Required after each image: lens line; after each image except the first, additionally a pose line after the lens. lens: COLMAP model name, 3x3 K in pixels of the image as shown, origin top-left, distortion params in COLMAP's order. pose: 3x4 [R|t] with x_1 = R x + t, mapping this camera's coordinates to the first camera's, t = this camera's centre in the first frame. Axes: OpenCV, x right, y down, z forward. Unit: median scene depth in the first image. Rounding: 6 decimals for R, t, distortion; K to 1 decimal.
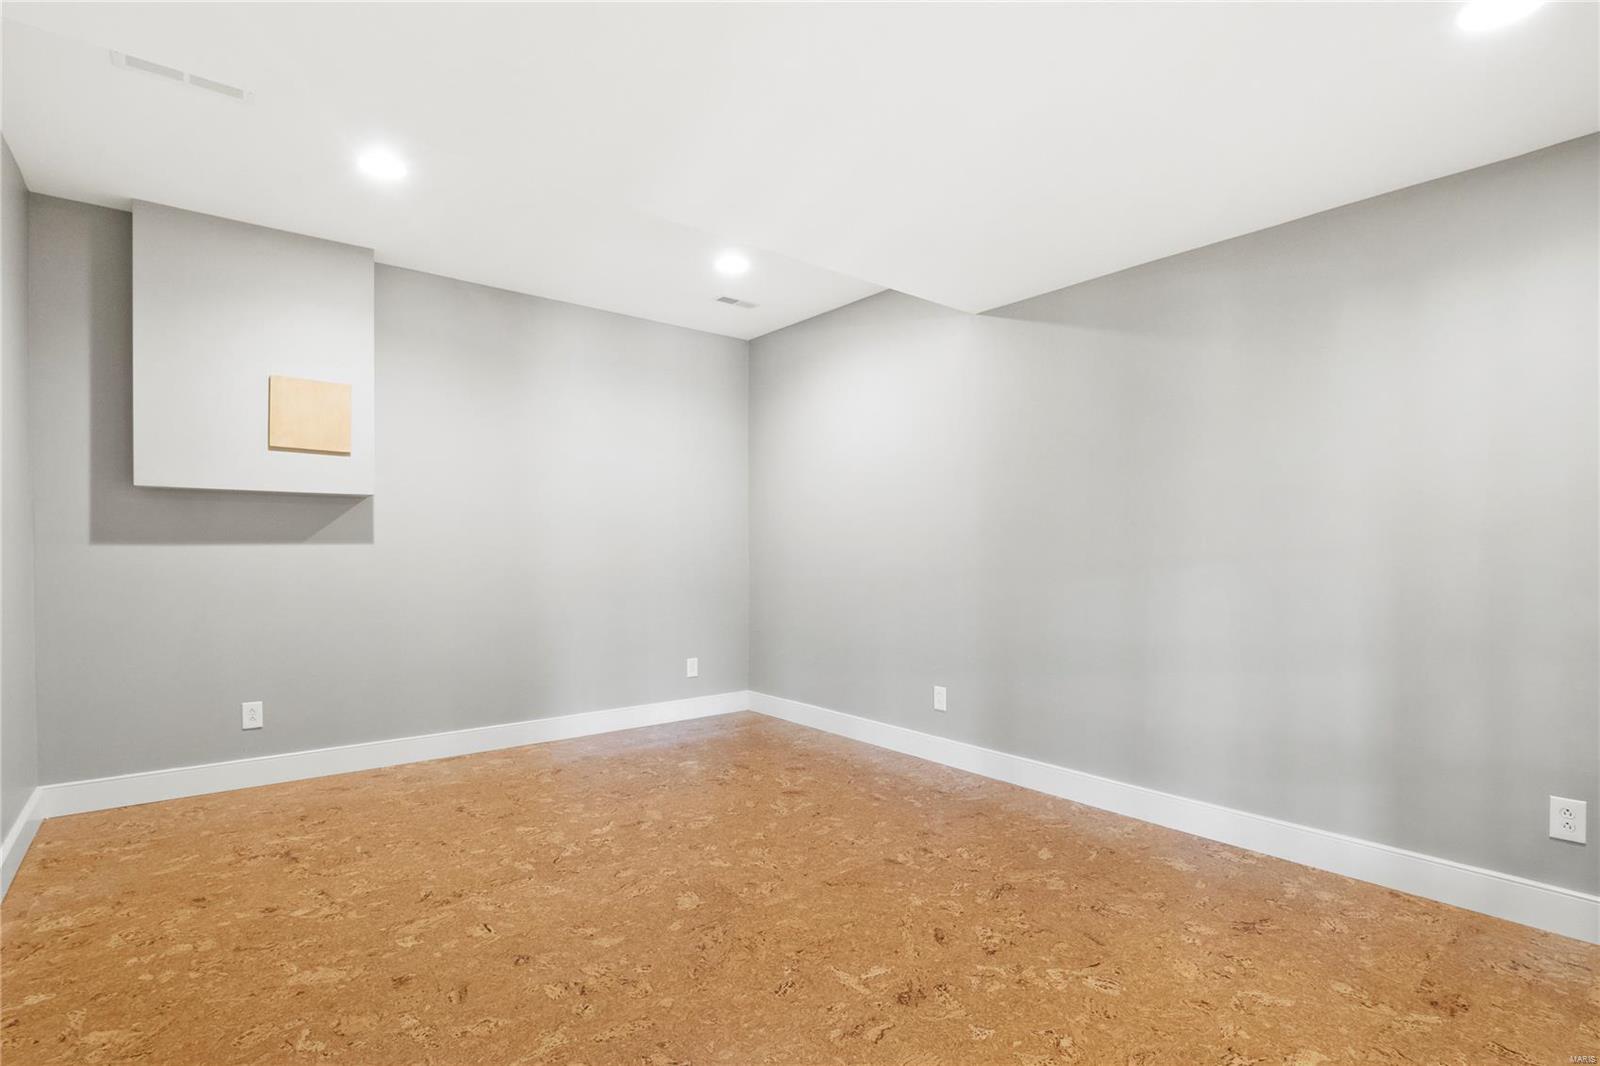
lens RADIAL K [[753.4, 0, 822.6], [0, 753.4, 515.7], [0, 0, 1]] dist [-0.012895, -0.000934]
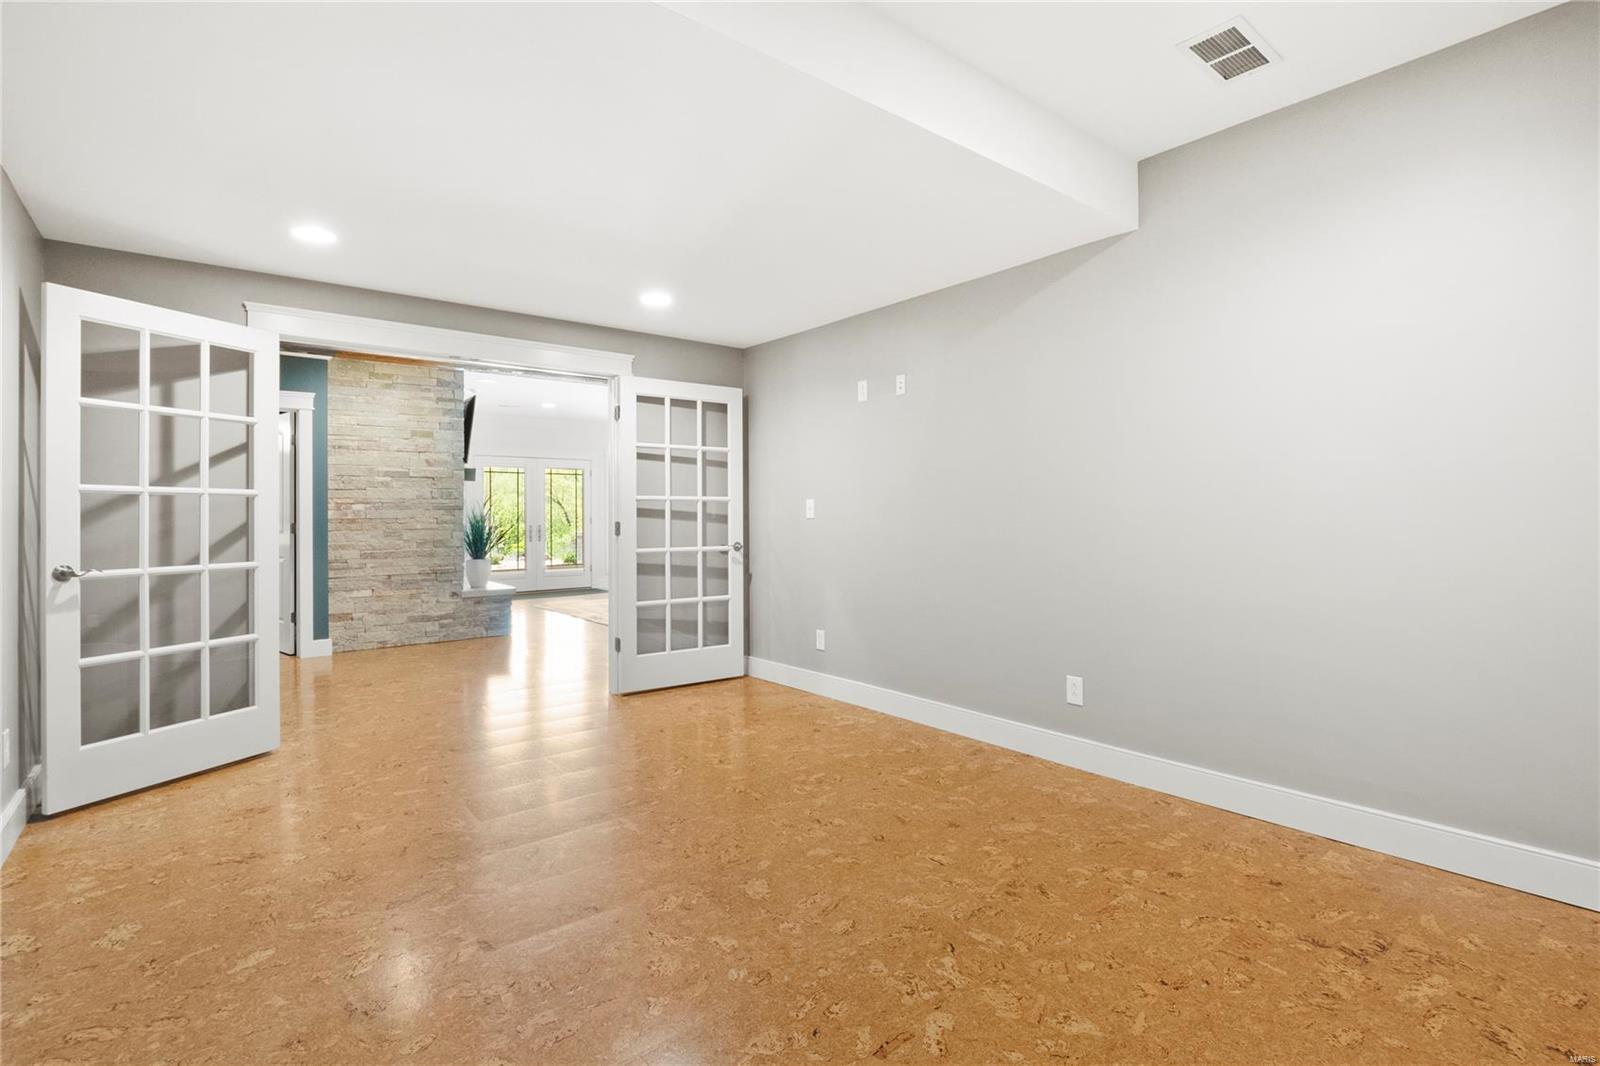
lens RADIAL K [[753.4, 0, 822.6], [0, 753.4, 515.7], [0, 0, 1]] dist [-0.012895, -0.000934]
pose [[-0.999979, 0.005162, 0.004023, -0.263172], [0.004994, 0.999160, -0.040682, 0.083454], [-0.004230, -0.040661, -0.999164, 1.926119]]
